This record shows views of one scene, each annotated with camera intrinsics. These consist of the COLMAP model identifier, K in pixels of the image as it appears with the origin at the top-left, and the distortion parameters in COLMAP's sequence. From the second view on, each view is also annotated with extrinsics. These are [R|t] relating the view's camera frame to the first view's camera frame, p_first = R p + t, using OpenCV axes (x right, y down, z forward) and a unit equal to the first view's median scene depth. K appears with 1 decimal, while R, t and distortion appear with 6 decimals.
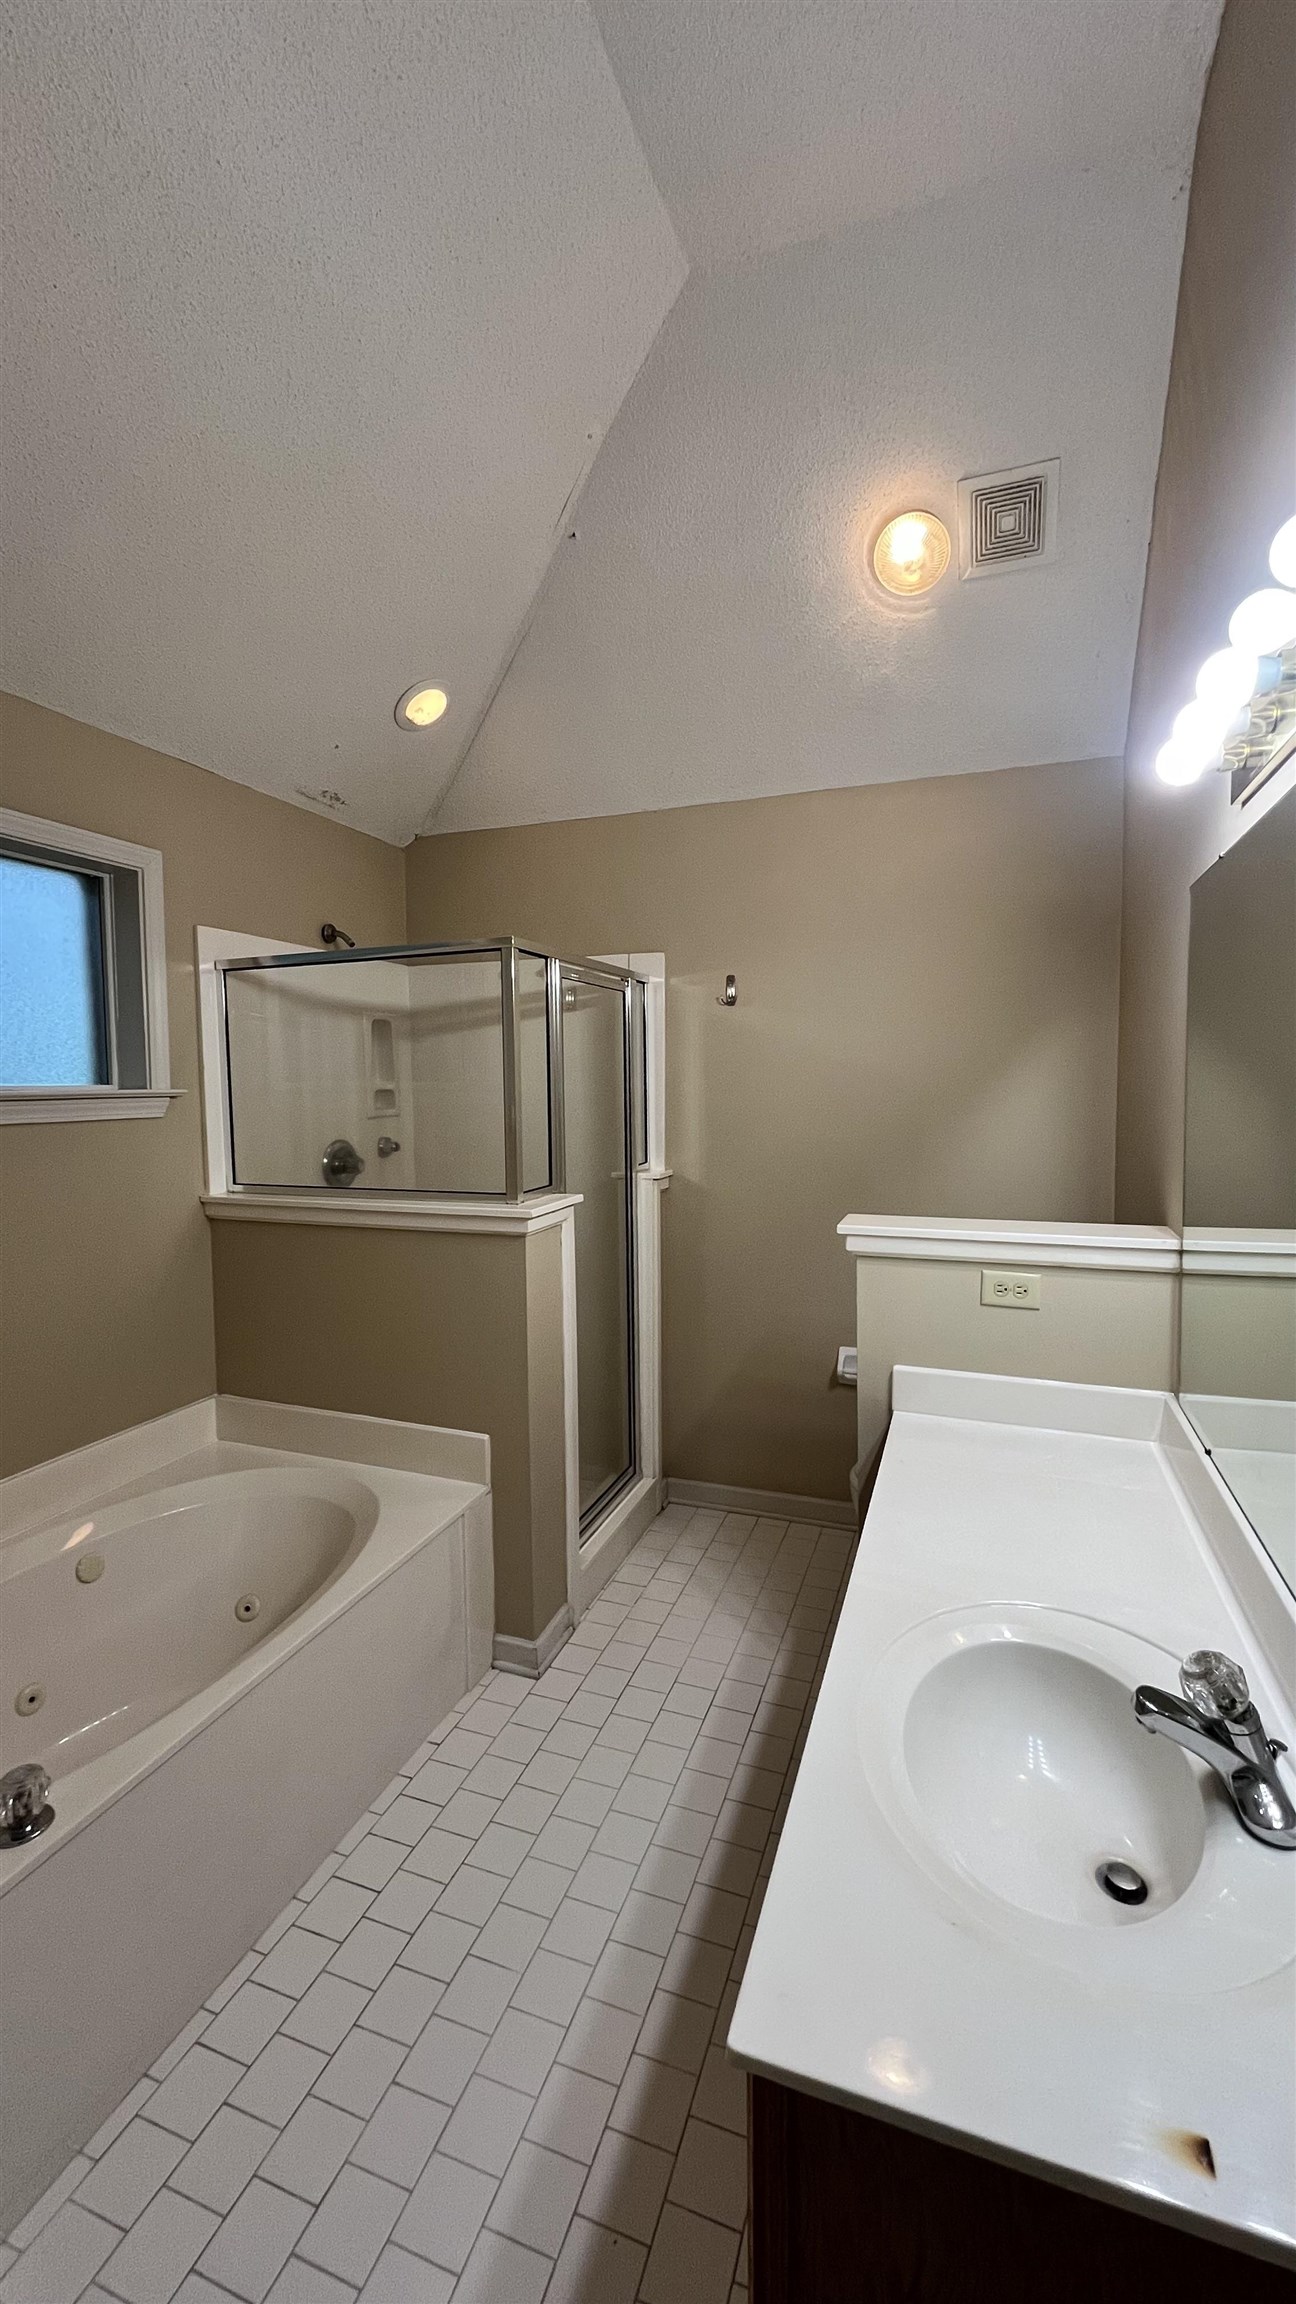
lens RADIAL K [[929.1, 0, 652.1], [0, 929.1, 1148.4], [0, 0, 1]] dist [-0.001222, 0.000056]
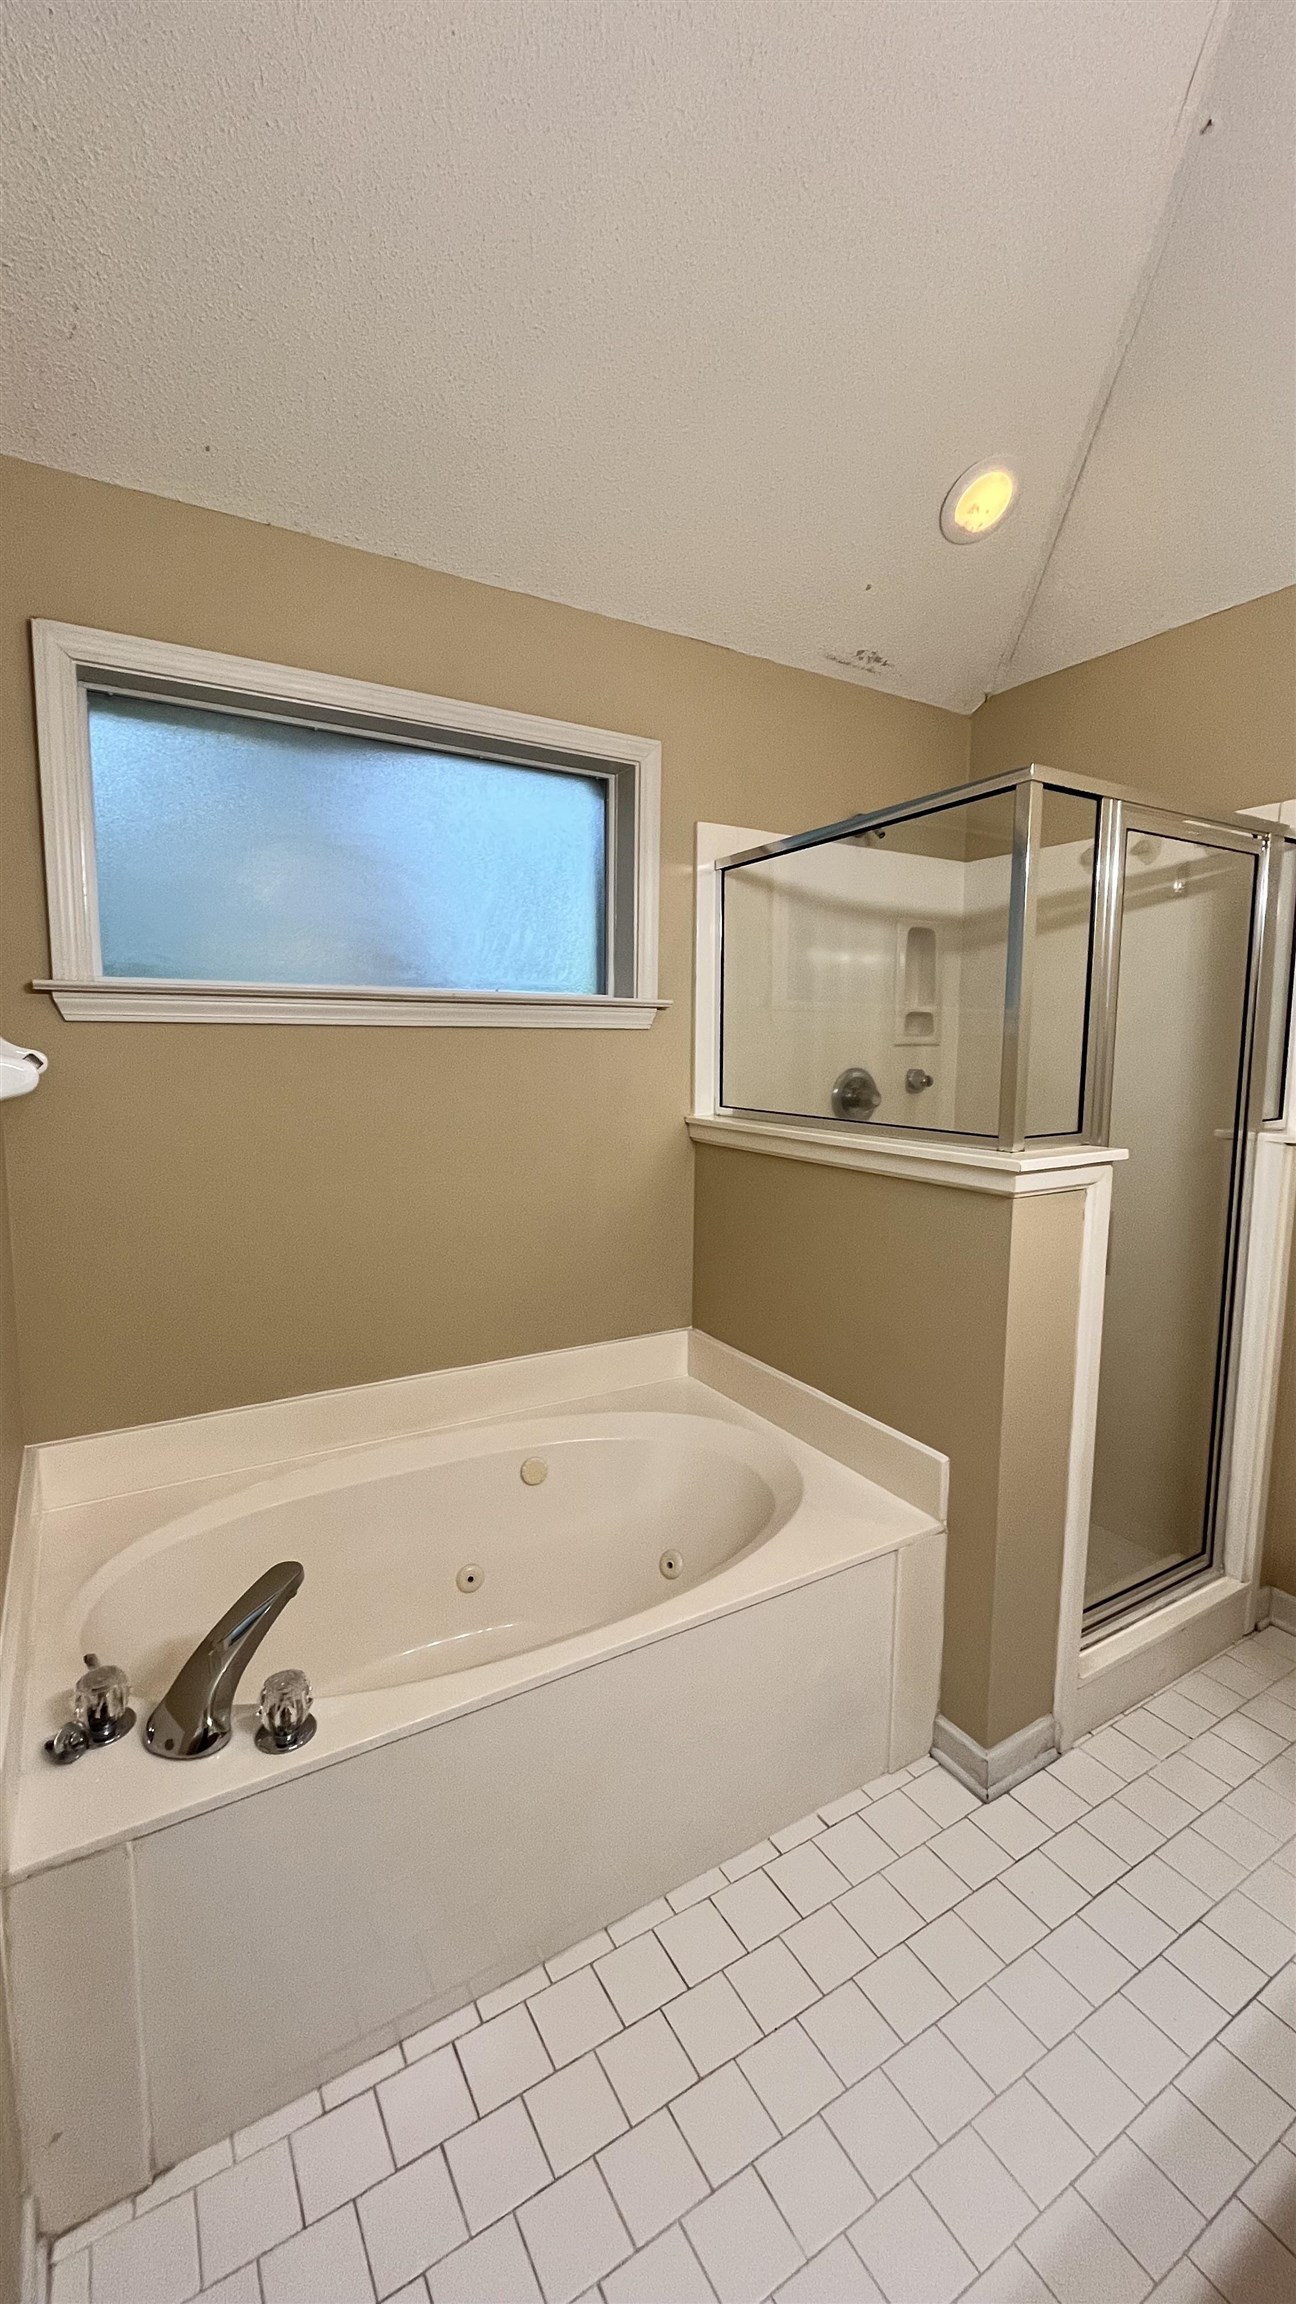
lens RADIAL K [[929.1, 0, 652.1], [0, 929.1, 1148.4], [0, 0, 1]] dist [-0.001222, 0.000056]
pose [[0.776921, 0.087425, -0.623498, 0.075378], [-0.059487, 0.996075, 0.065543, 0.024178], [0.626781, -0.013832, 0.779073, 0.247185]]
